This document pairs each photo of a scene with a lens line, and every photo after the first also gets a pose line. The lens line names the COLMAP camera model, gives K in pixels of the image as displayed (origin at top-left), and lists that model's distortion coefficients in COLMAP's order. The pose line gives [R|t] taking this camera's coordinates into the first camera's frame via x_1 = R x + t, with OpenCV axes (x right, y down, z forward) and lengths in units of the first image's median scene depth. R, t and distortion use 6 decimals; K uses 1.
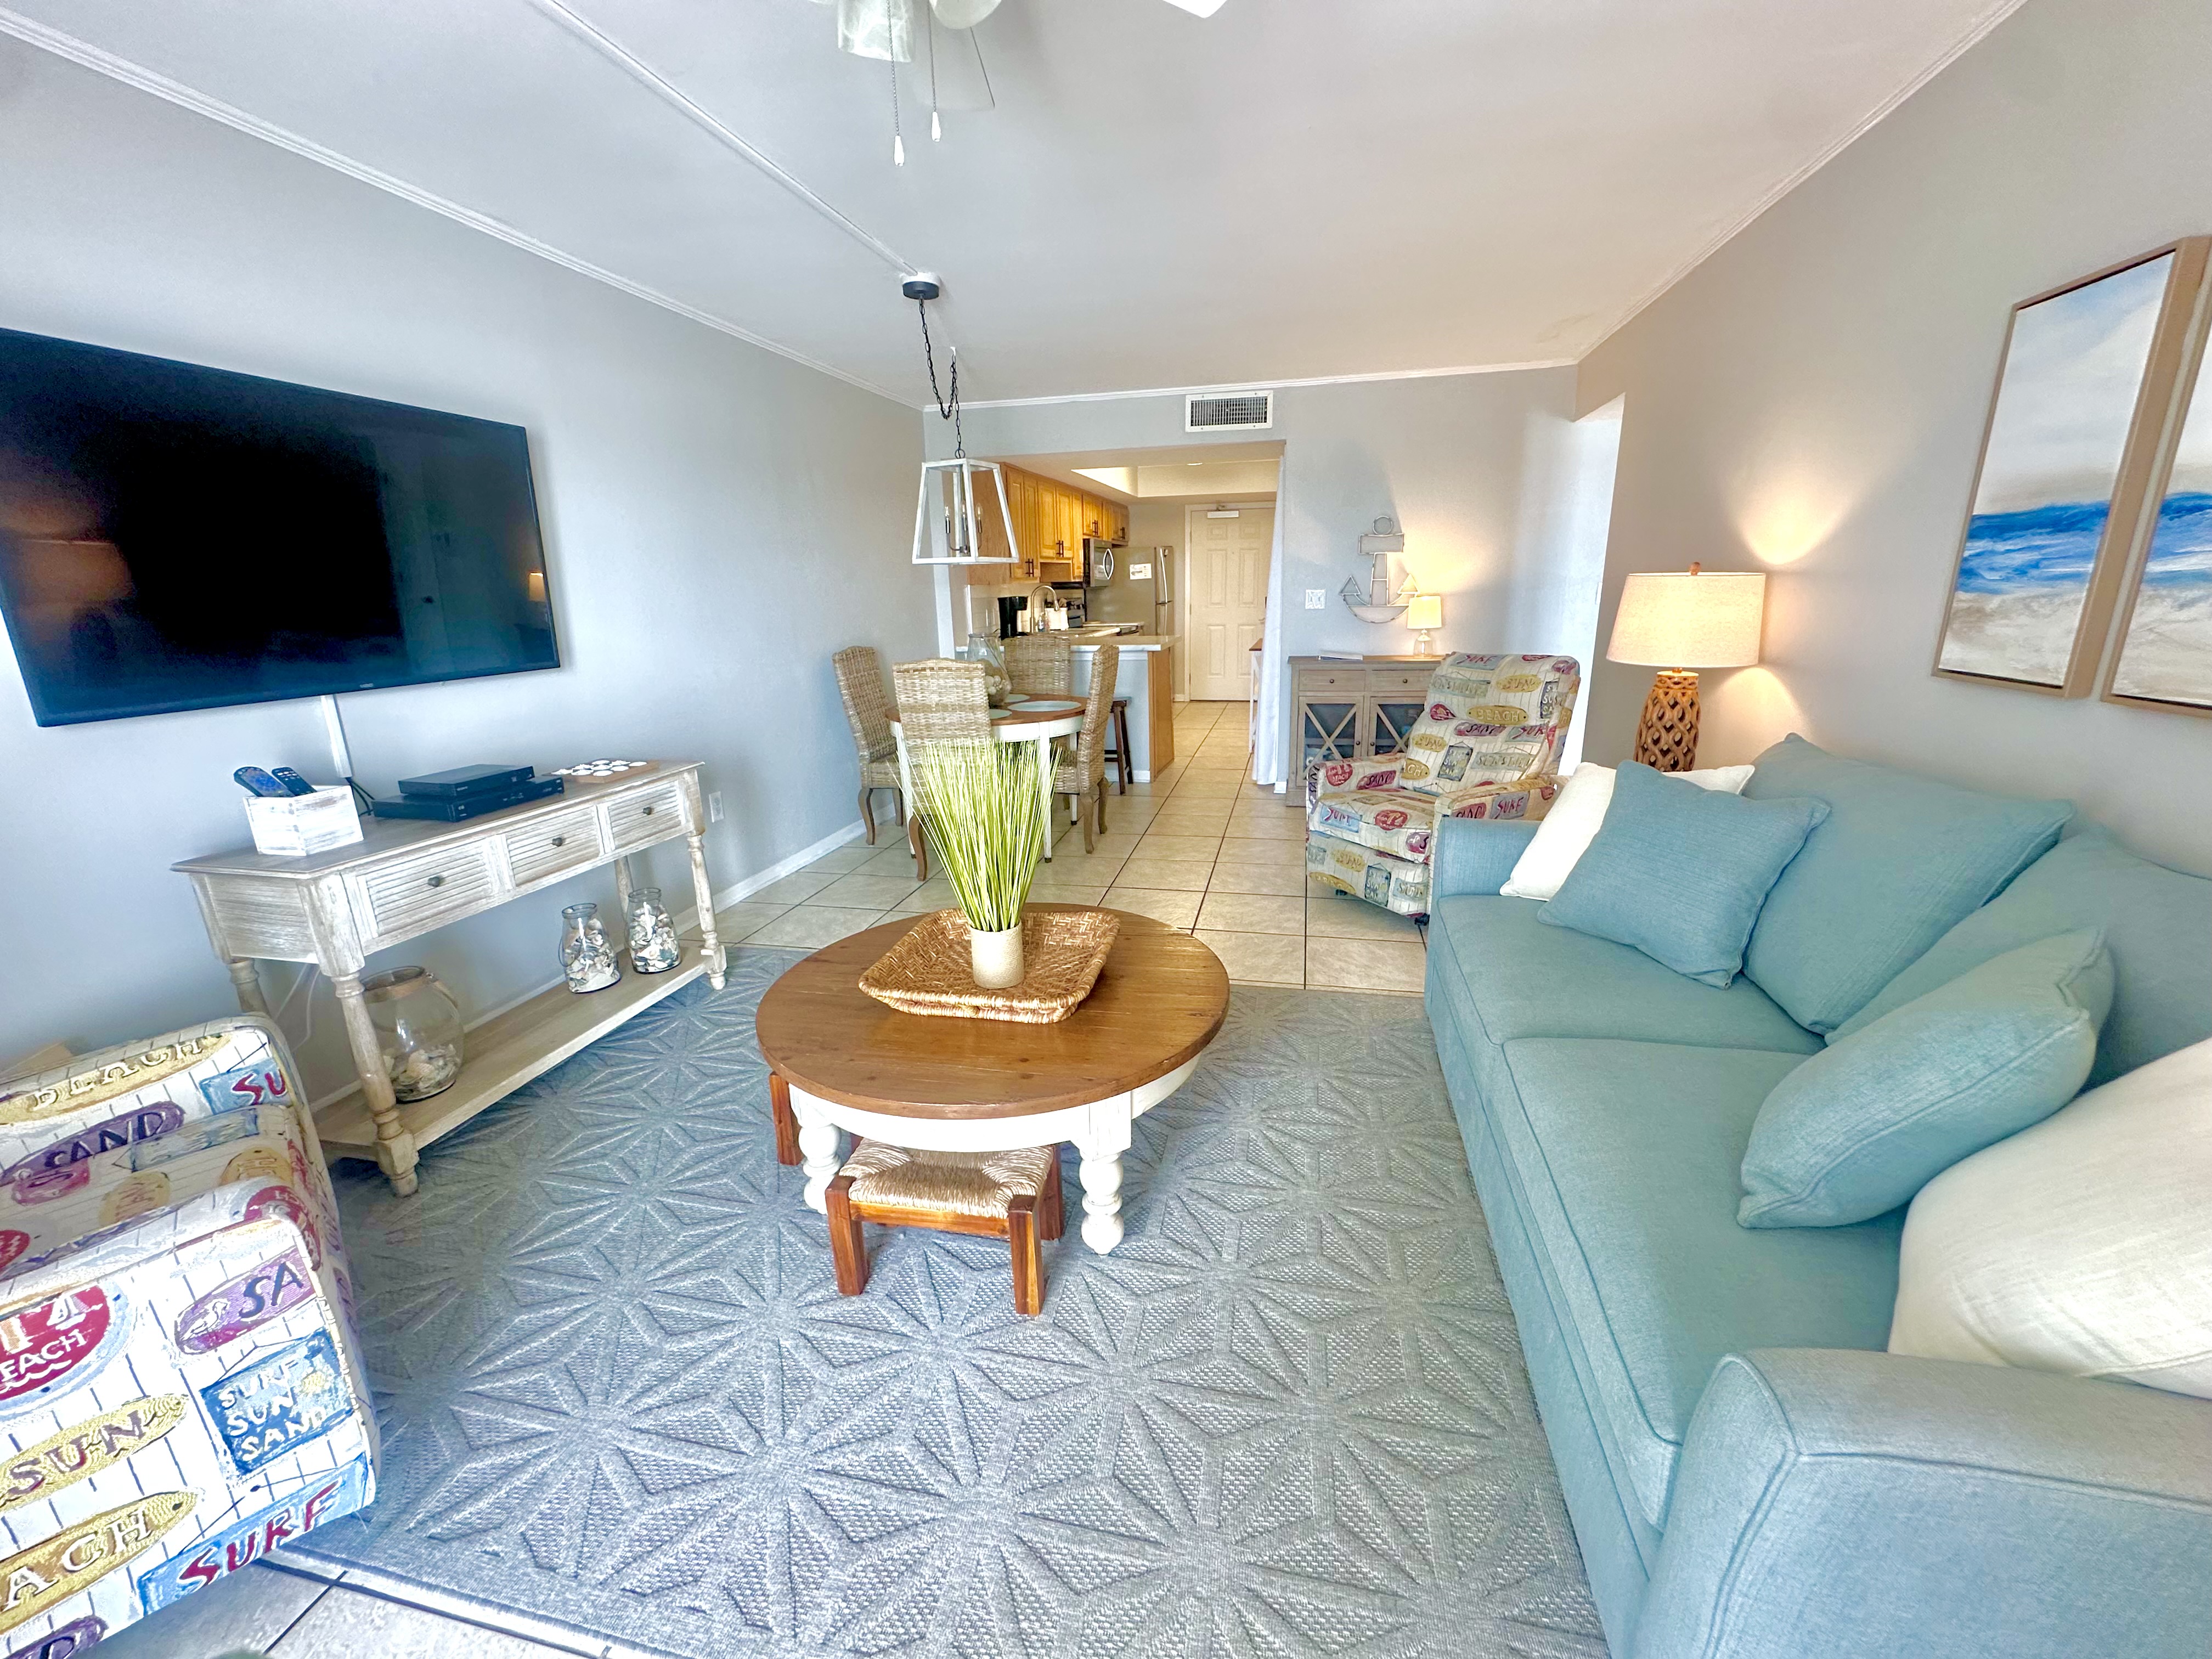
lens RADIAL K [[884.5, 0, 1105.5], [0, 884.5, 823.0], [0, 0, 1]] dist [-0.002991, 0.001273]
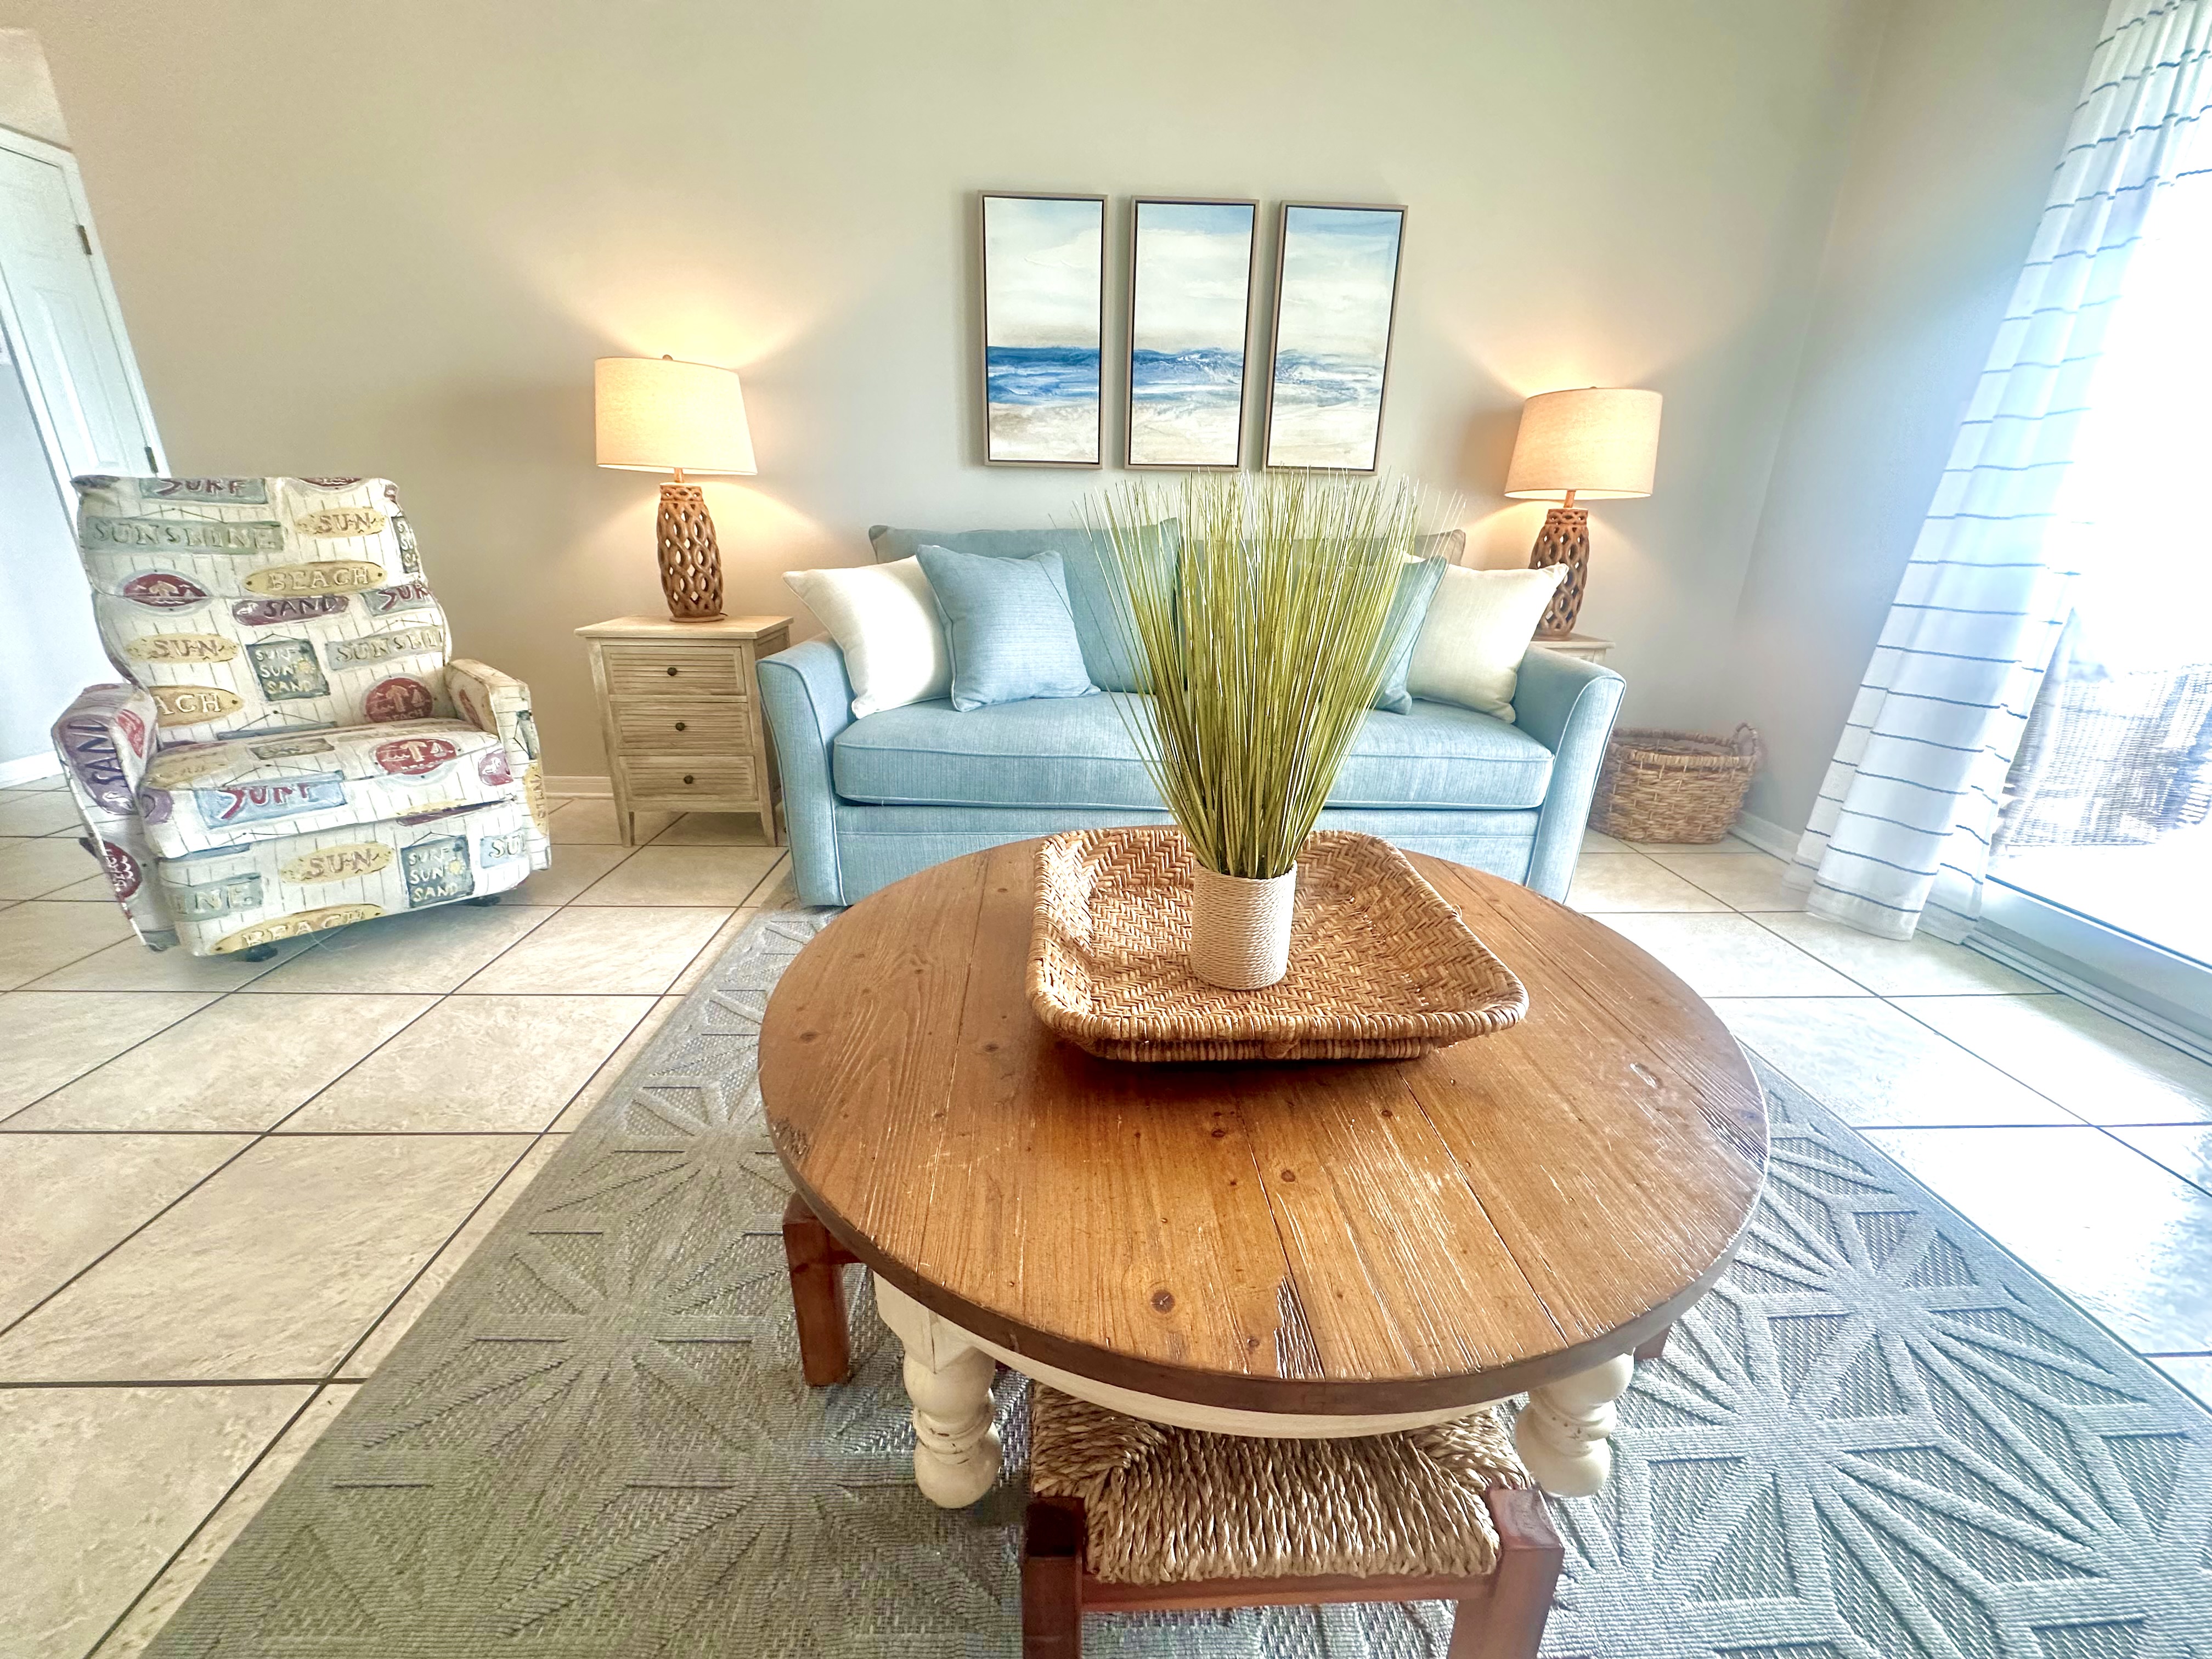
lens RADIAL K [[884.5, 0, 1112.8], [0, 884.5, 822.6], [0, 0, 1]] dist [-0.002991, 0.001273]
pose [[-0.248892, -0.304115, 0.919547, -0.631738], [0.237075, 0.901413, 0.362286, -0.122759], [-0.939068, 0.308171, -0.152257, 1.272902]]
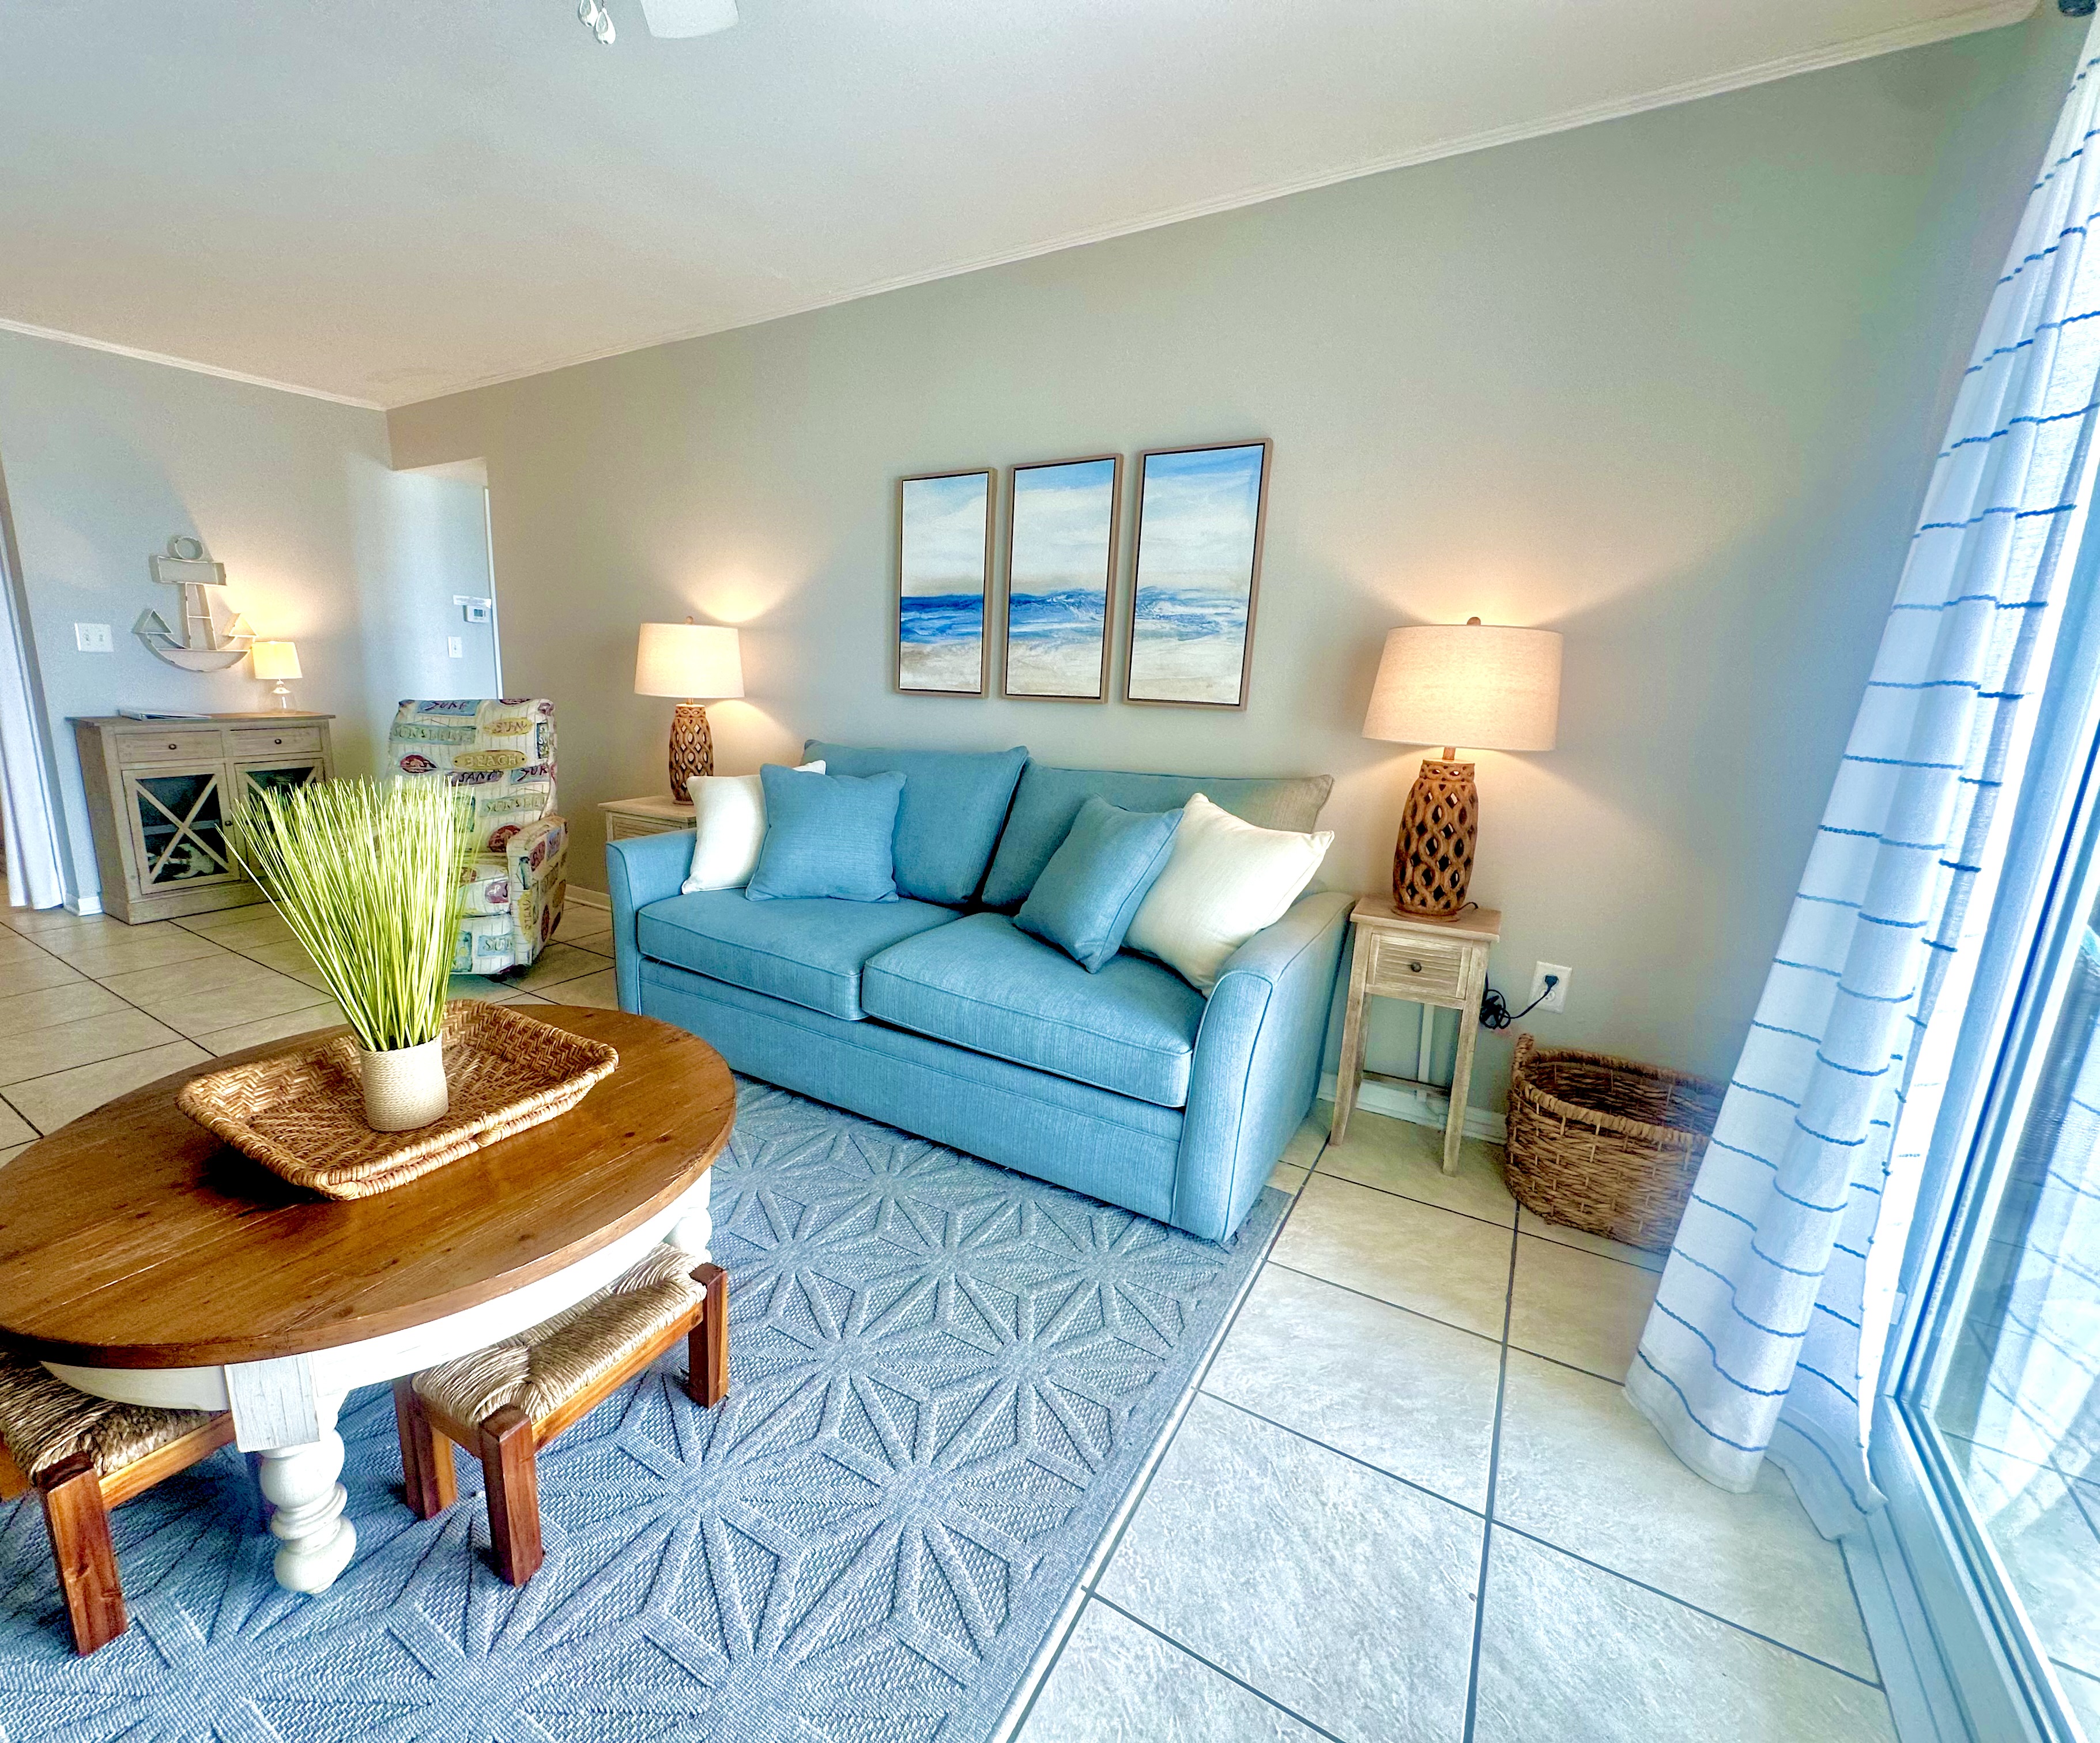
lens RADIAL K [[928.1, 0, 942.9], [0, 928.1, 868.9], [0, 0, 1]] dist [-0.002303, -0.000154]
pose [[0.358137, -0.169261, 0.918198, -0.702147], [0.208448, 0.973103, 0.098079, -0.001070], [-0.910103, 0.156271, 0.383787, 0.332750]]
